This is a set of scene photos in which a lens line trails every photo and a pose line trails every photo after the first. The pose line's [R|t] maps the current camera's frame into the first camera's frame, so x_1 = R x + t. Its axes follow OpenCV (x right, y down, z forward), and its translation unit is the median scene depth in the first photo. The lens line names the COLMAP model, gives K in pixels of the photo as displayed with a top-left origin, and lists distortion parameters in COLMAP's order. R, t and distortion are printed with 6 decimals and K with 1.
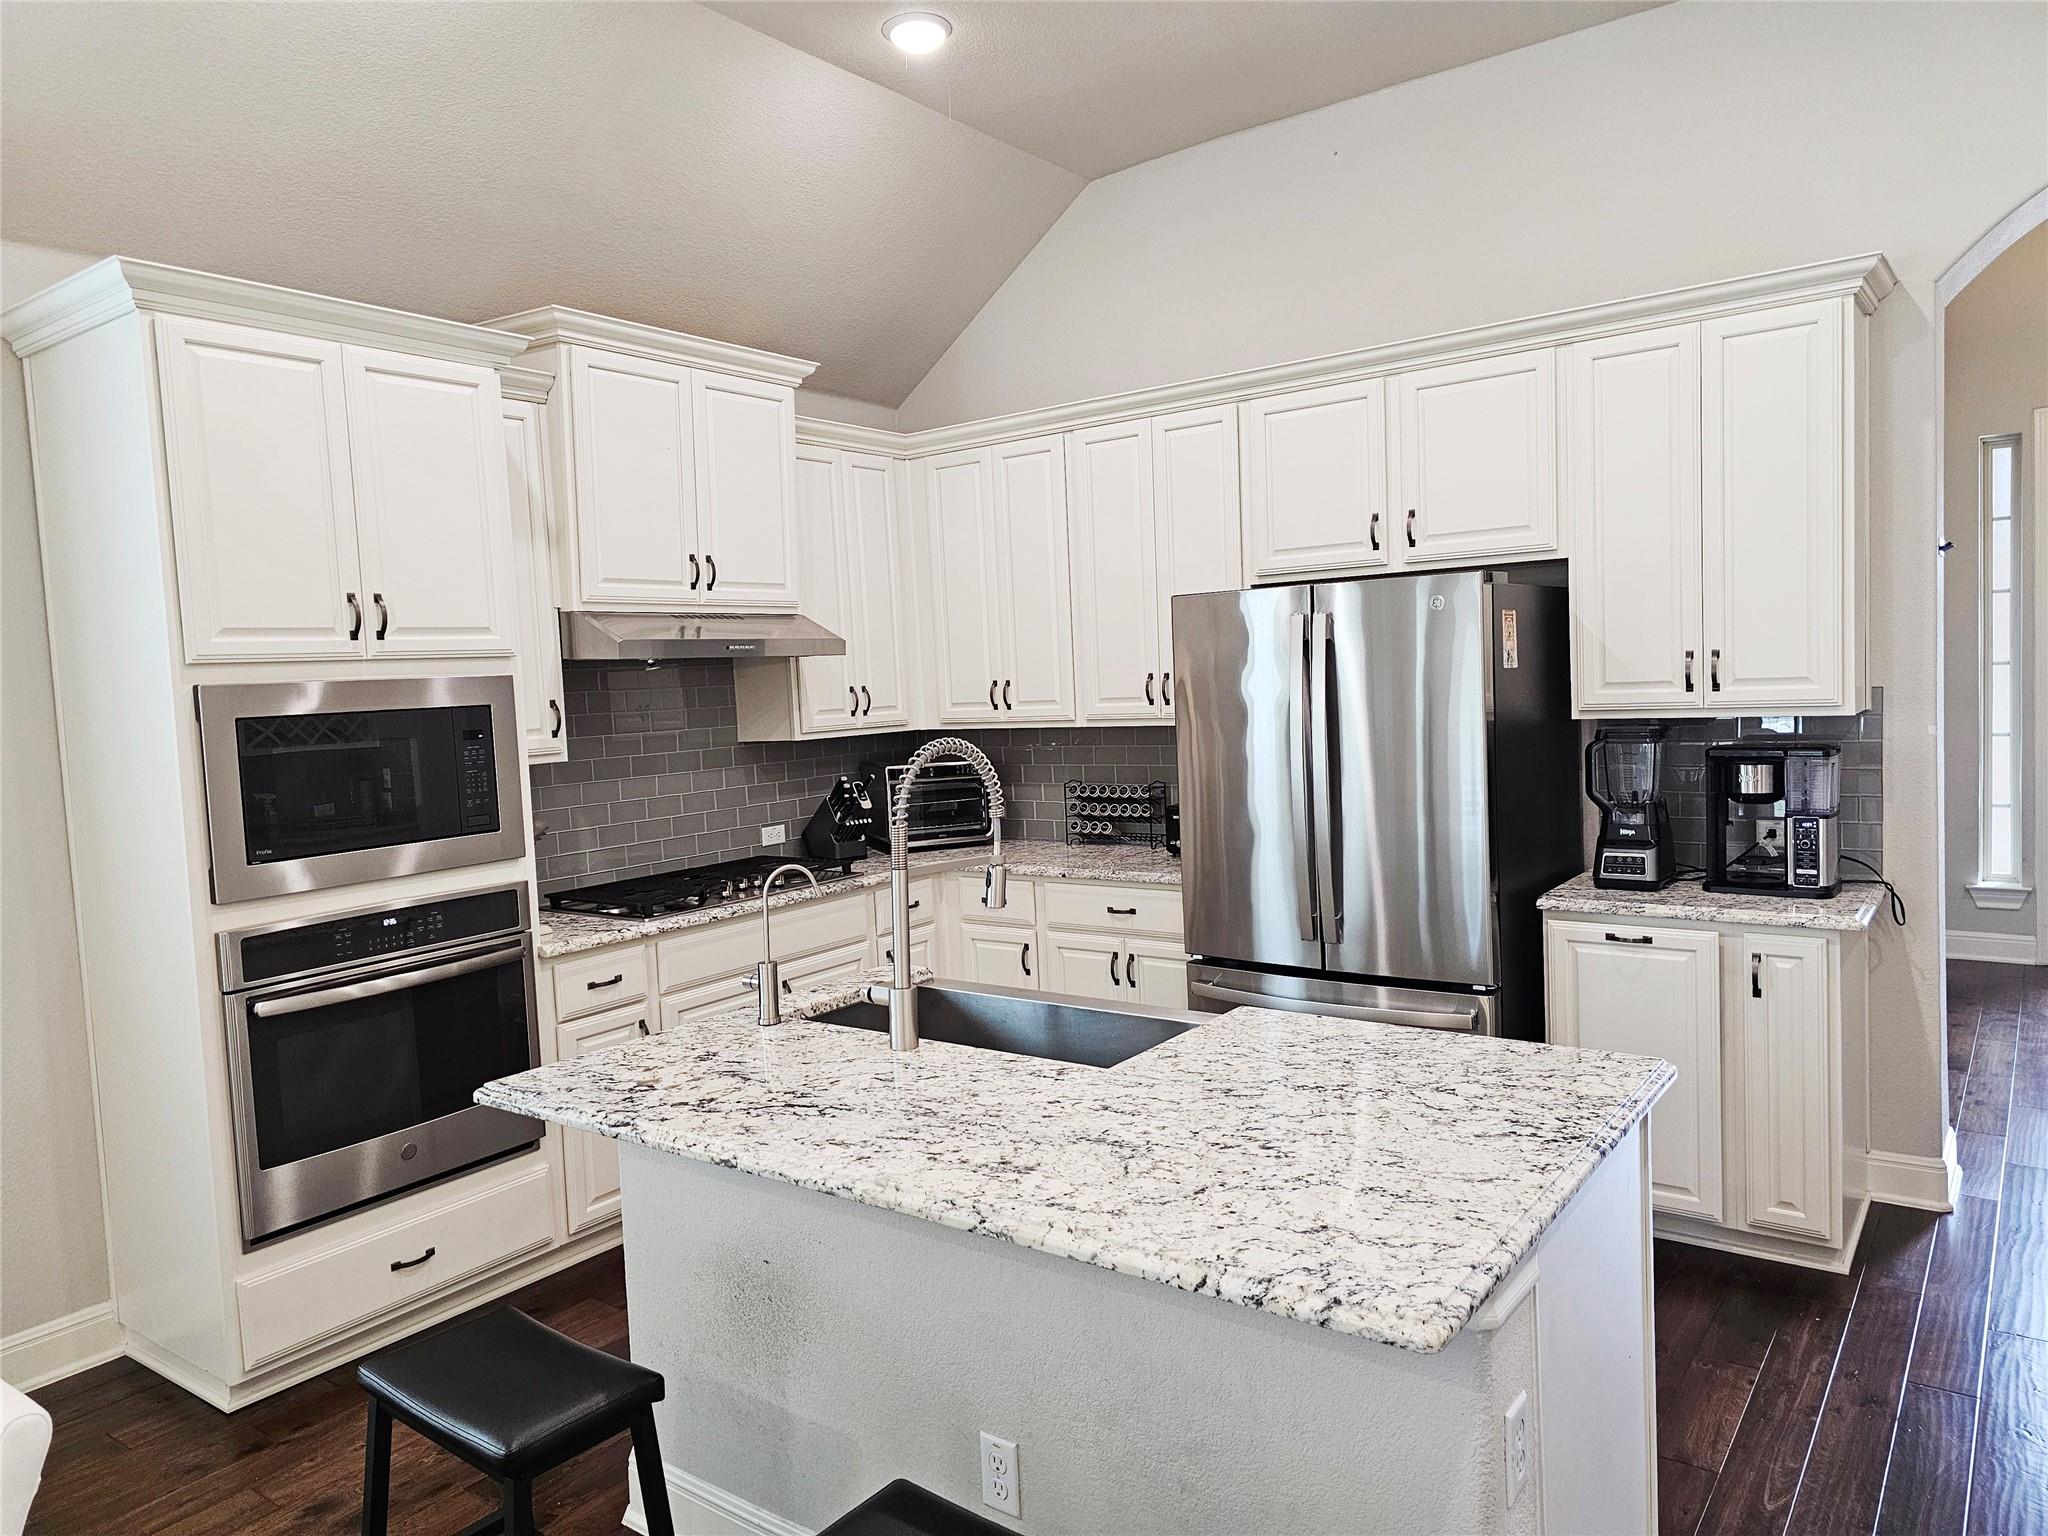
lens RADIAL K [[1369.6, 0, 1022.4], [0, 1369.6, 764.7], [0, 0, 1]] dist [0.061696, -0.054081]
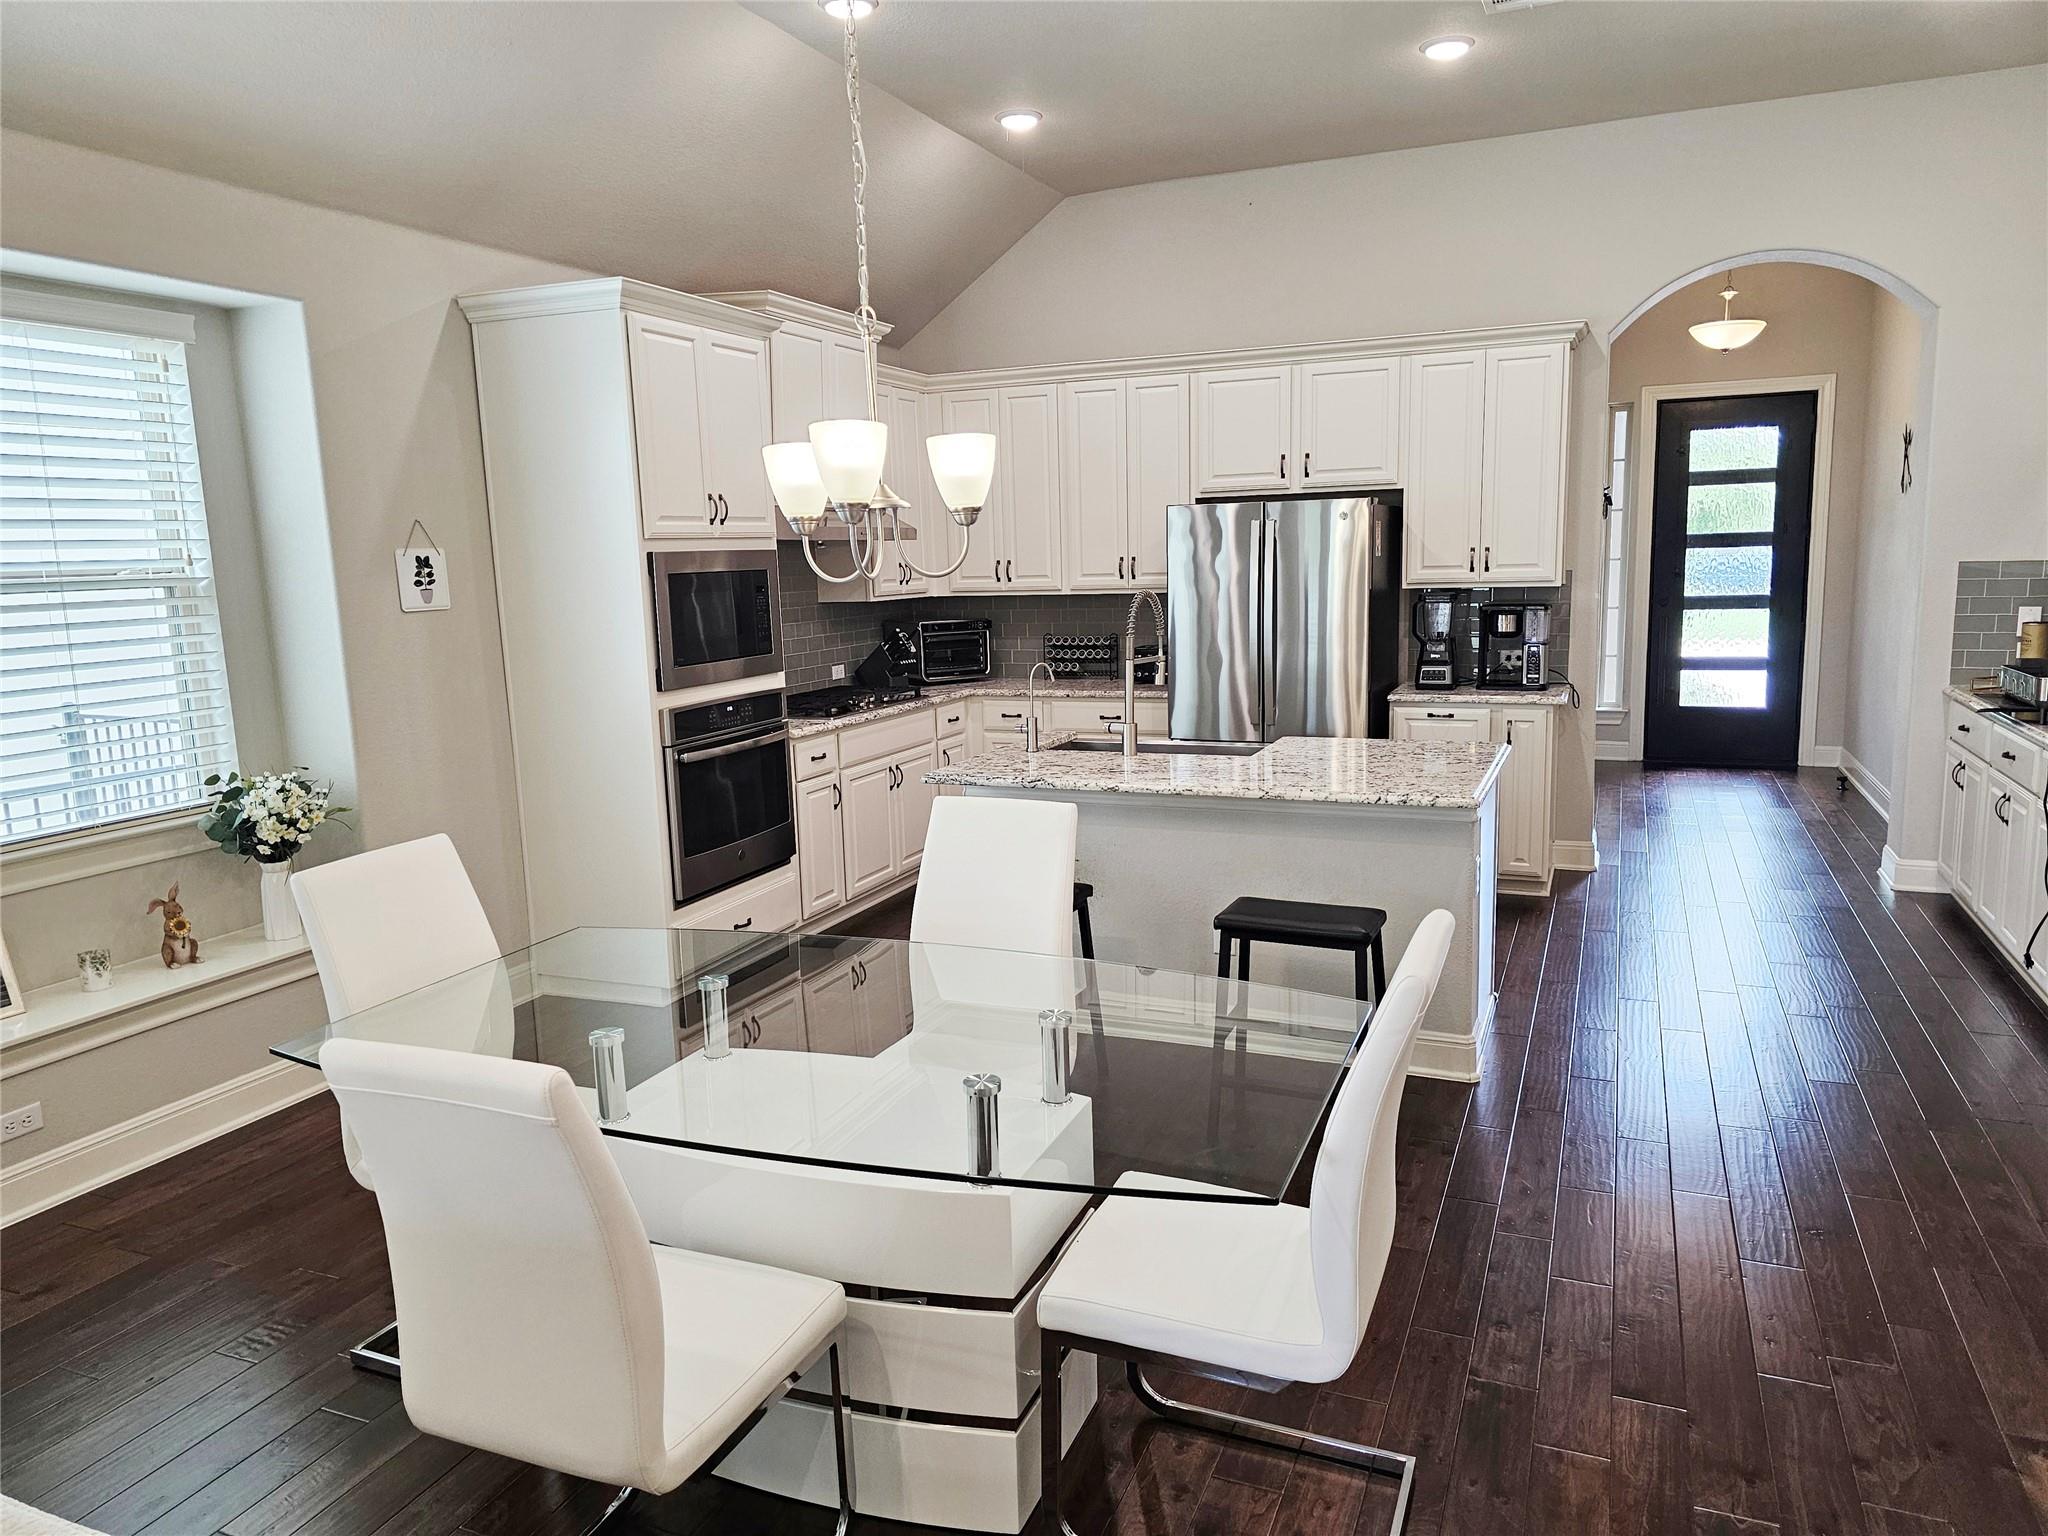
lens RADIAL K [[1369.6, 0, 1045.0], [0, 1369.6, 763.2], [0, 0, 1]] dist [0.061696, -0.054081]
pose [[0.970142, -0.019655, 0.241739, -0.452384], [0.000309, 0.996810, 0.079808, 0.047587], [-0.242537, -0.077351, 0.967054, -0.537184]]
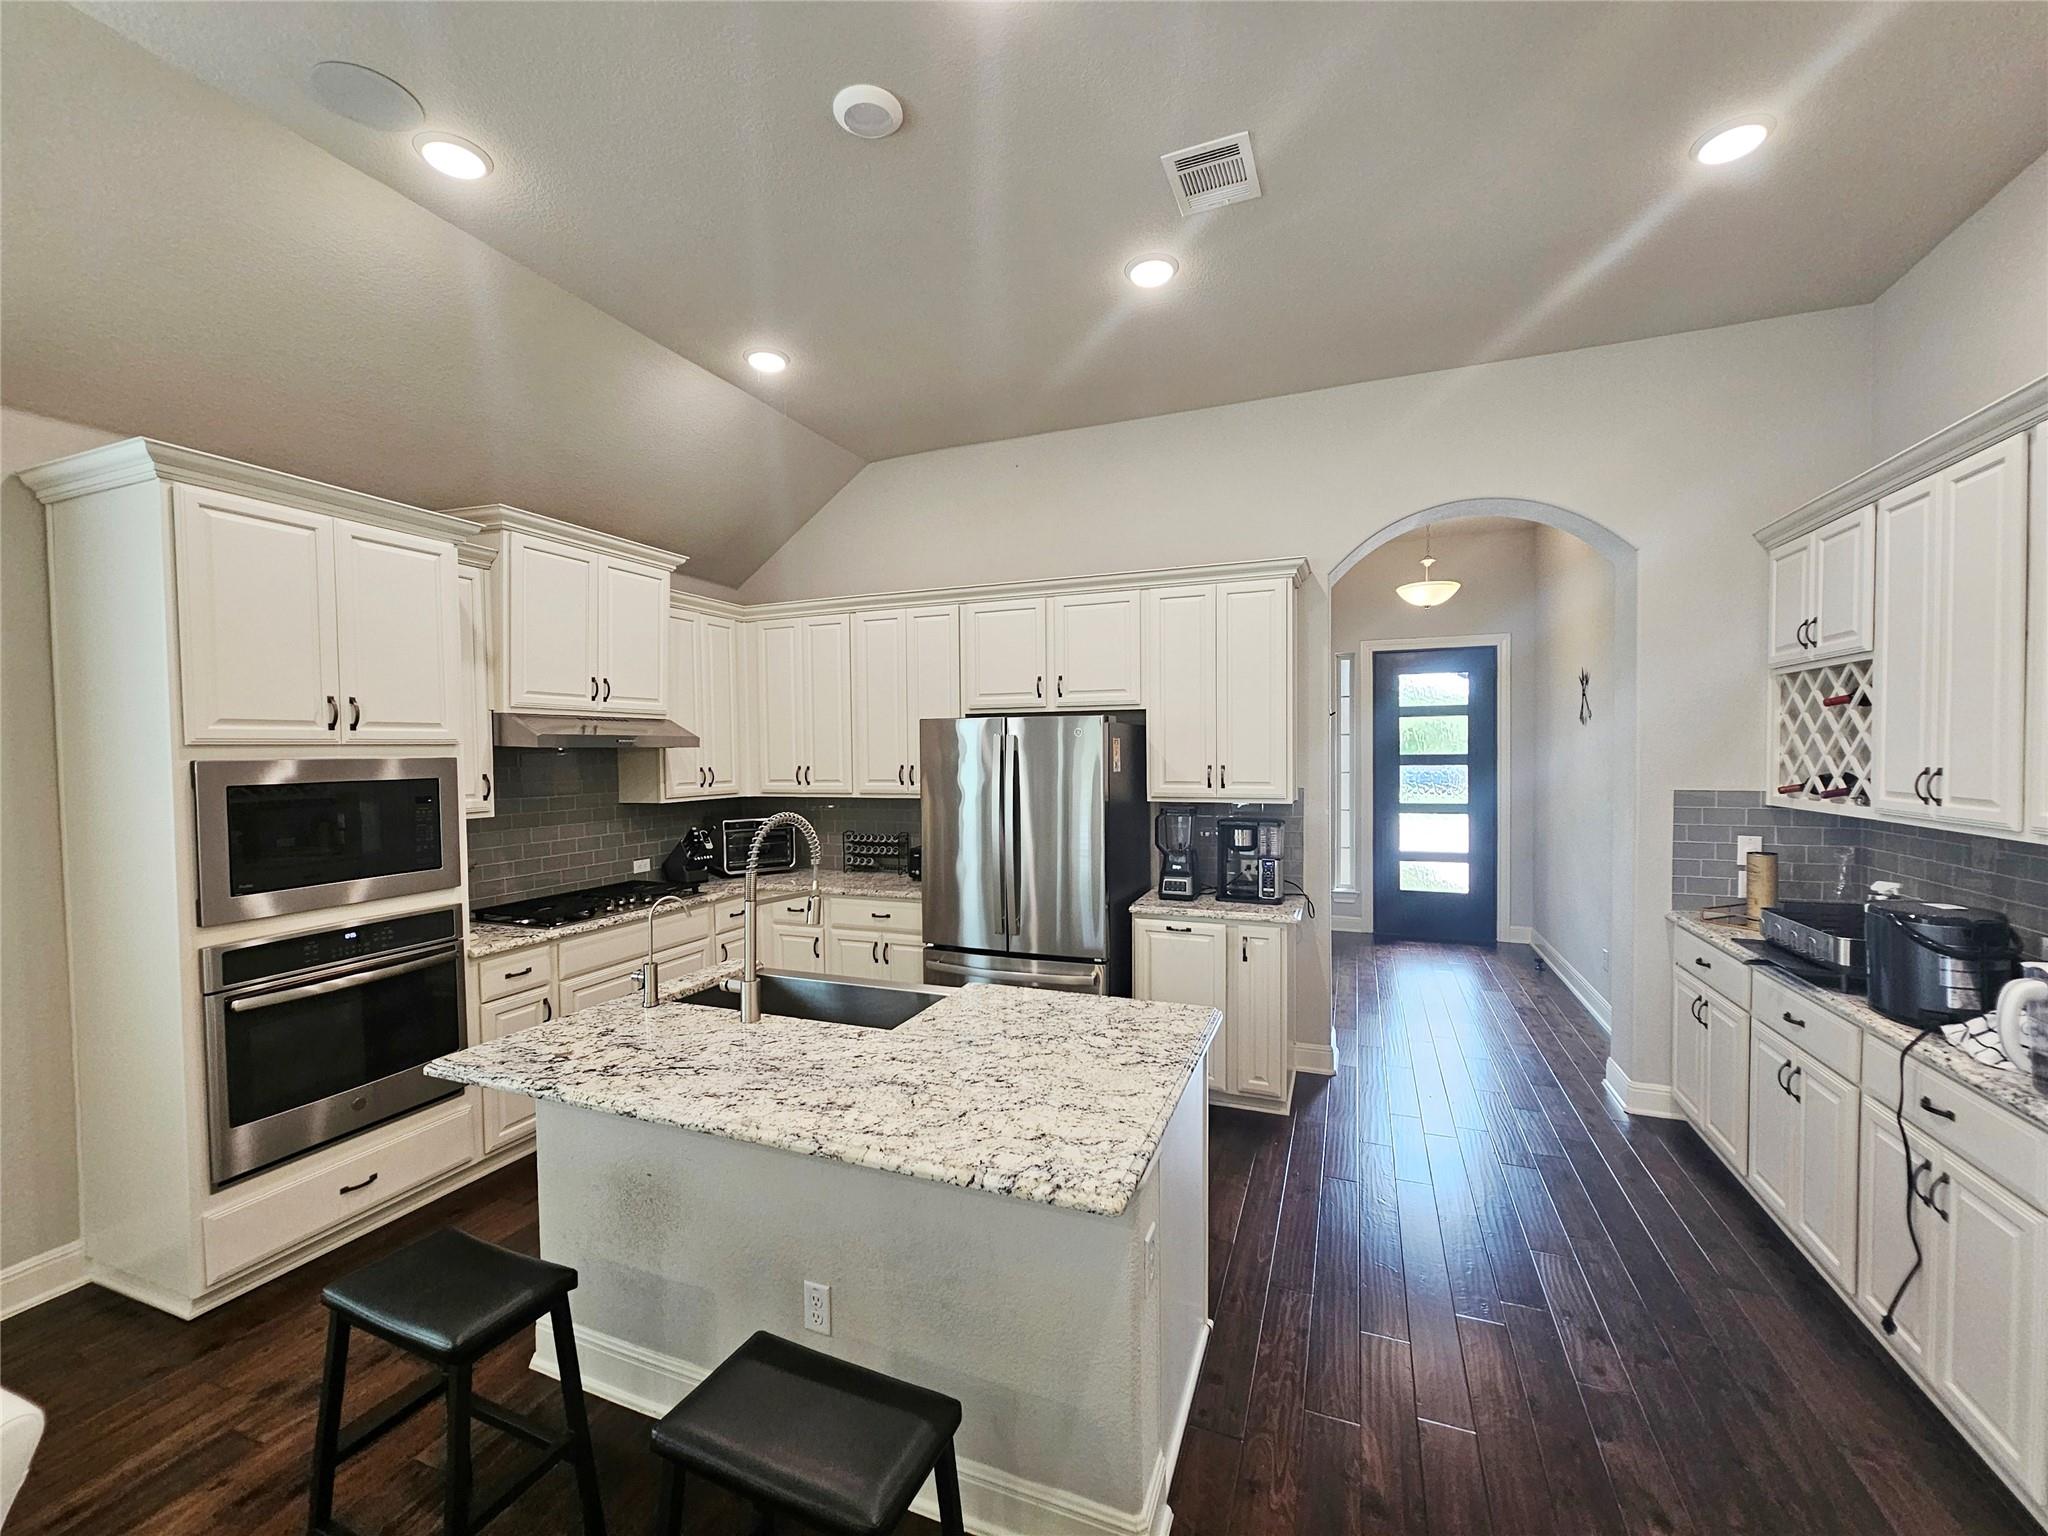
lens RADIAL K [[838.1, 0, 1015.8], [0, 838.1, 776.1], [0, 0, 1]] dist [-0.000097, 0.000843]
pose [[0.967492, 0.026800, 0.251477, -0.030372], [-0.015774, 0.998828, -0.045761, -0.015531], [-0.252409, 0.040307, 0.966781, 0.025219]]
